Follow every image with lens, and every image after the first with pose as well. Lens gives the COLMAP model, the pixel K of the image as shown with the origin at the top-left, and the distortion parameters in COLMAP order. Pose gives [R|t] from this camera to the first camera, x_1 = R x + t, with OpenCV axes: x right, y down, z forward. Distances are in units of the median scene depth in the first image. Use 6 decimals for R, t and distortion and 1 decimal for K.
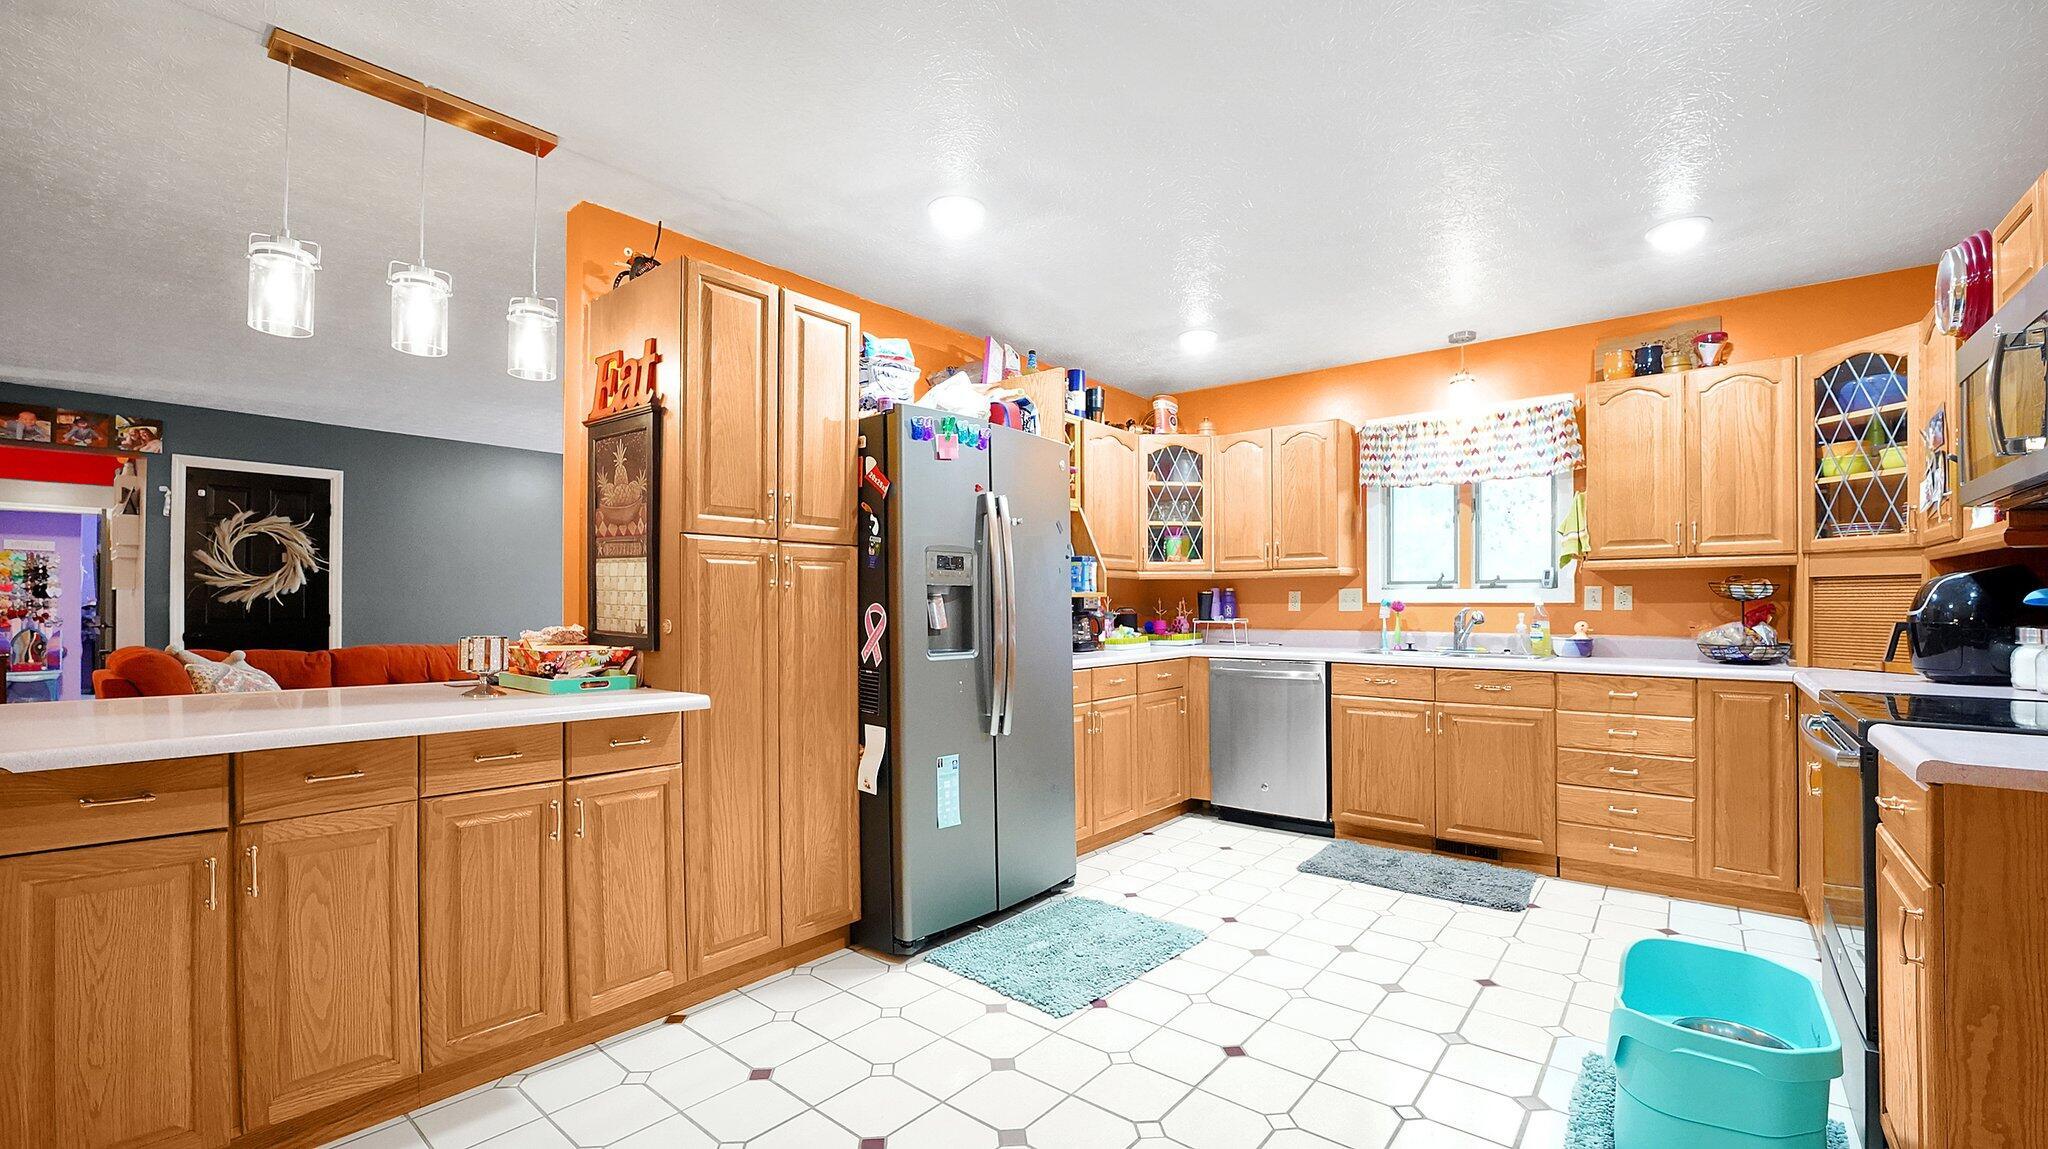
lens RADIAL K [[847.9, 0, 993.6], [0, 847.9, 601.4], [0, 0, 1]] dist [-0.036180, 0.009744]
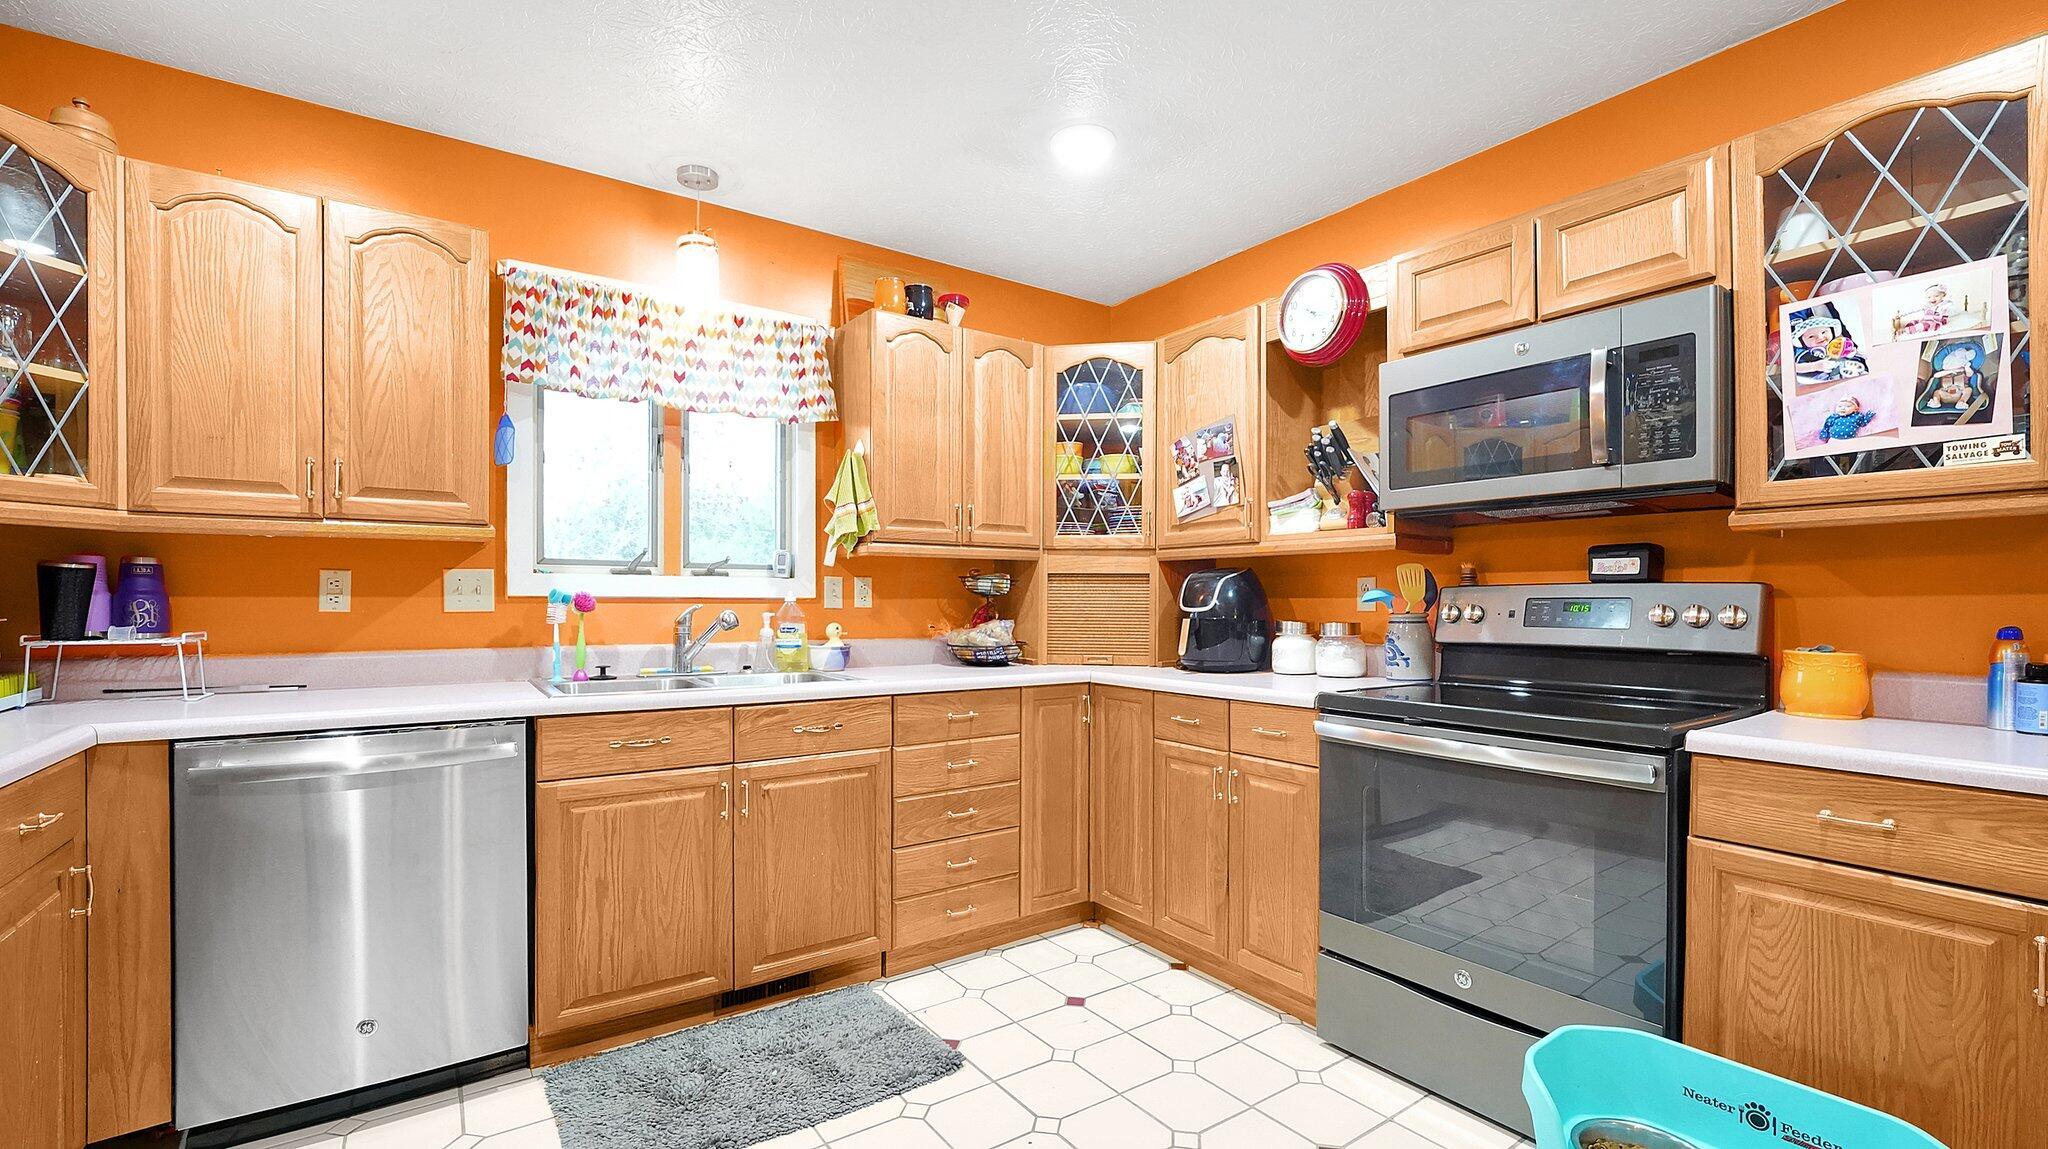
lens RADIAL K [[864.6, 0, 1022.4], [0, 864.6, 607.9], [0, 0, 1]] dist [-0.020162, -0.000057]
pose [[0.242441, -0.005997, 0.970148, -0.014373], [-0.006623, 0.999947, 0.007836, 0.003181], [-0.970143, -0.008325, 0.242389, 0.635368]]
